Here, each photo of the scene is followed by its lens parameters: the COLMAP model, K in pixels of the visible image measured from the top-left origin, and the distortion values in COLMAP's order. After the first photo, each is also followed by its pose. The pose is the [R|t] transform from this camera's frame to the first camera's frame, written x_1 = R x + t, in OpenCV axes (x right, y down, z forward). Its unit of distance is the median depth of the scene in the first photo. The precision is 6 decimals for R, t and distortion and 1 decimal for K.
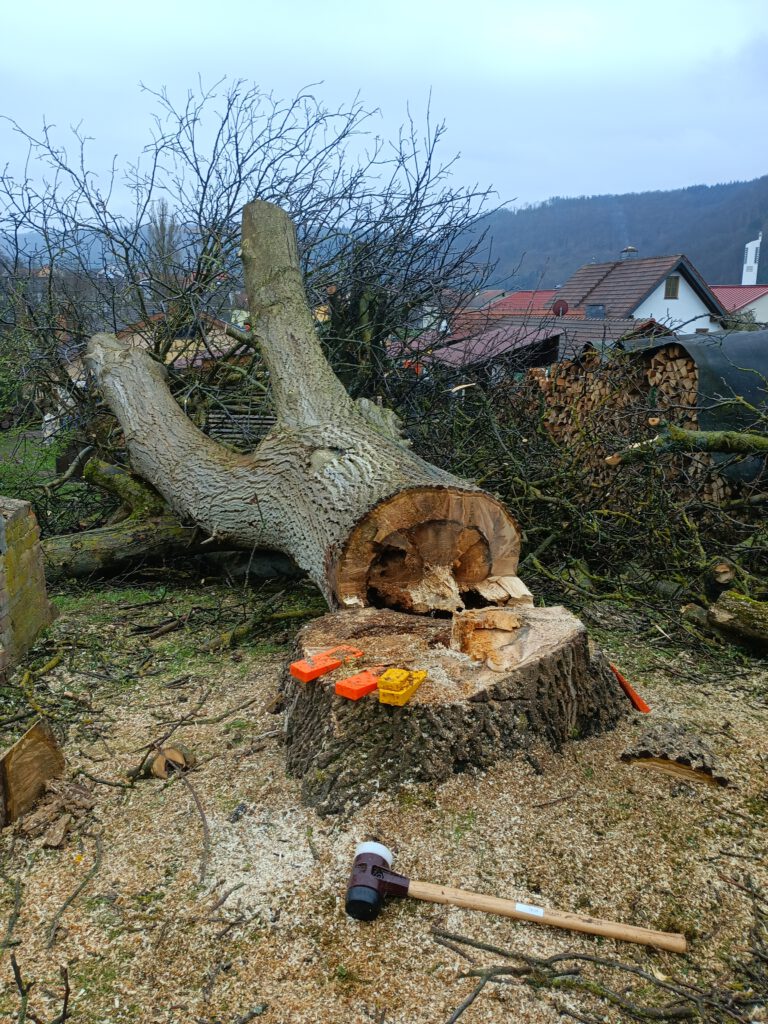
lens RADIAL K [[819.6, 0, 384.4], [0, 819.6, 494.3], [0, 0, 1]] dist [0.077211, -0.193023]
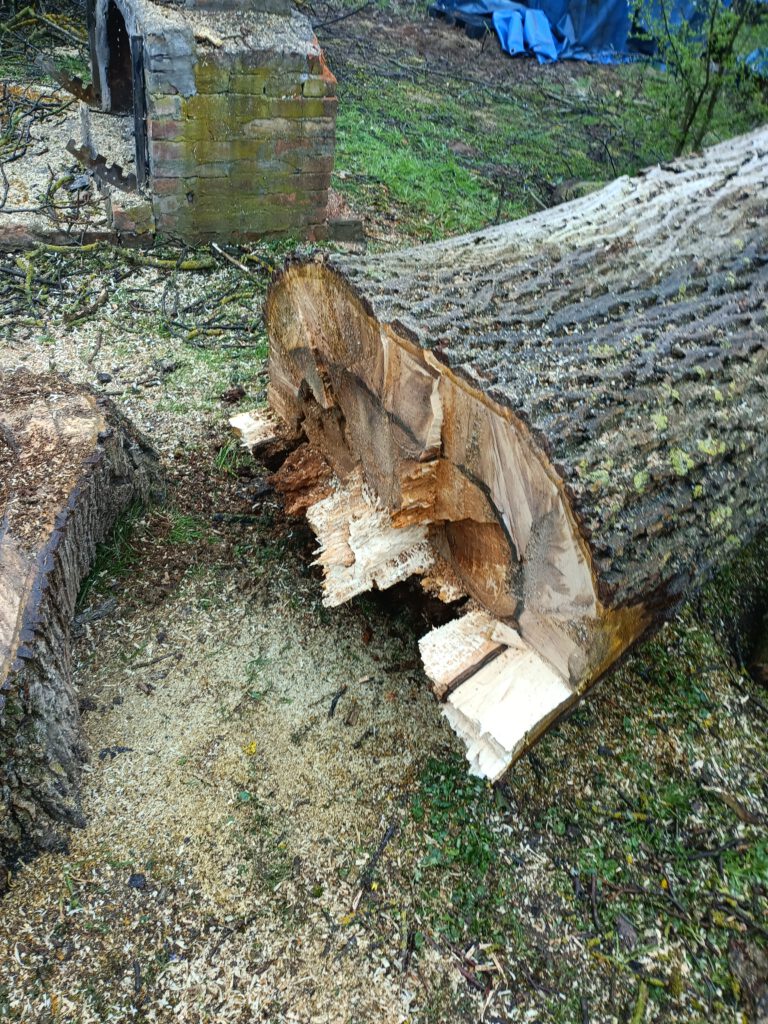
lens RADIAL K [[862.7, 0, 382.3], [0, 862.7, 504.8], [0, 0, 1]] dist [0.071272, -0.145403]
pose [[0.308936, 0.663645, -0.681274, 0.350335], [-0.332187, 0.746493, 0.576541, -0.149128], [0.891185, 0.048197, 0.451073, 0.796597]]
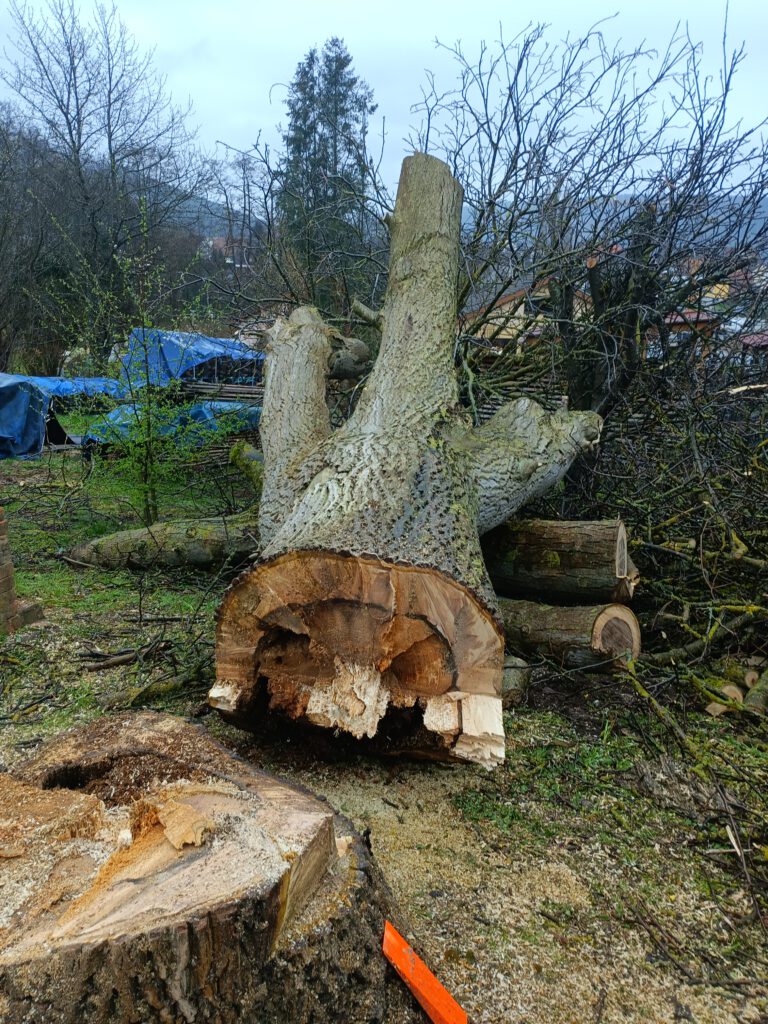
lens RADIAL K [[831.4, 0, 379.0], [0, 831.4, 497.6], [0, 0, 1]] dist [0.060482, -0.115590]
pose [[0.903330, 0.124466, -0.410491, 0.344101], [-0.112507, 0.992222, 0.053268, -0.087960], [0.413928, -0.001936, 0.910308, 0.368505]]
